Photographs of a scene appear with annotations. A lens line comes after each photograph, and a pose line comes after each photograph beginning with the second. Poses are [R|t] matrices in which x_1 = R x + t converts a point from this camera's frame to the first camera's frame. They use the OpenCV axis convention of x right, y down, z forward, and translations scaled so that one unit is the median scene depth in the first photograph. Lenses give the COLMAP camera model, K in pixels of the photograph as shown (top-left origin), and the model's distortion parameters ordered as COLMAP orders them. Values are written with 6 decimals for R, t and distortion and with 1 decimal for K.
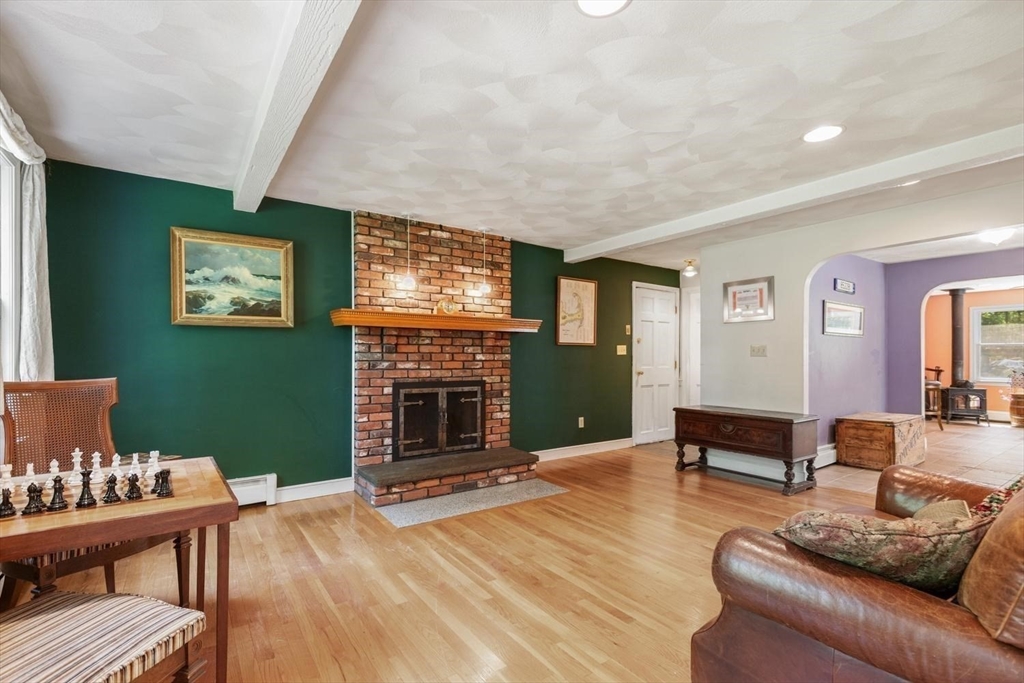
lens RADIAL K [[470.0, 0, 502.4], [0, 470.0, 350.8], [0, 0, 1]] dist [0.009777, -0.001588]
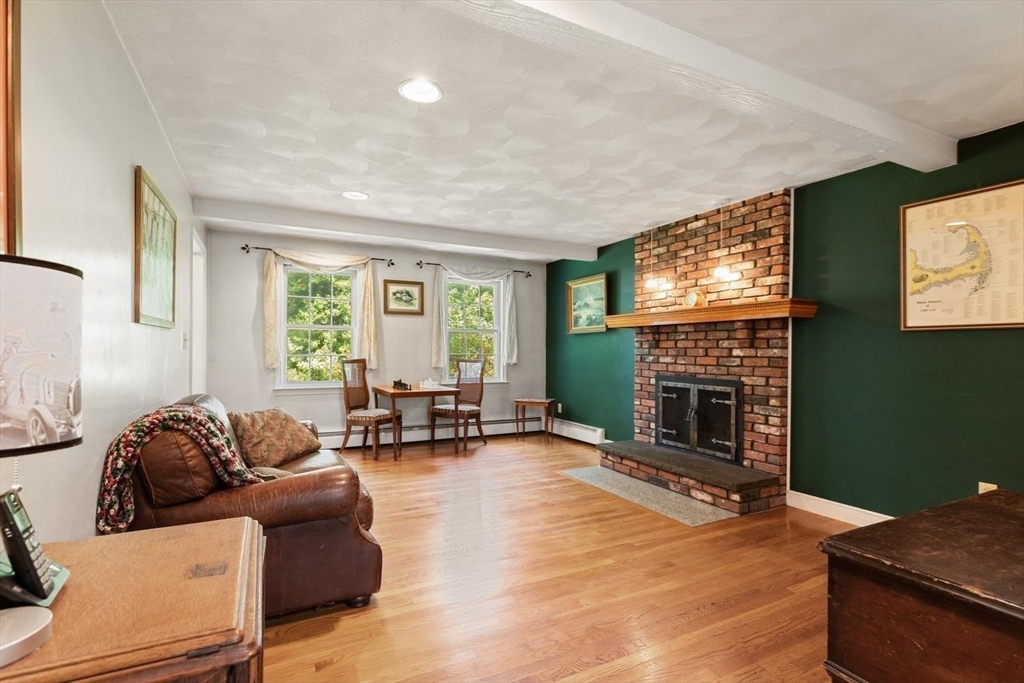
lens RADIAL K [[470.0, 0, 505.4], [0, 470.0, 346.9], [0, 0, 1]] dist [0.009777, -0.001588]
pose [[-0.128420, -0.012232, -0.991644, 0.884258], [0.003102, 0.999914, -0.012736, 0.013648], [0.991715, -0.004712, -0.128371, 0.746091]]
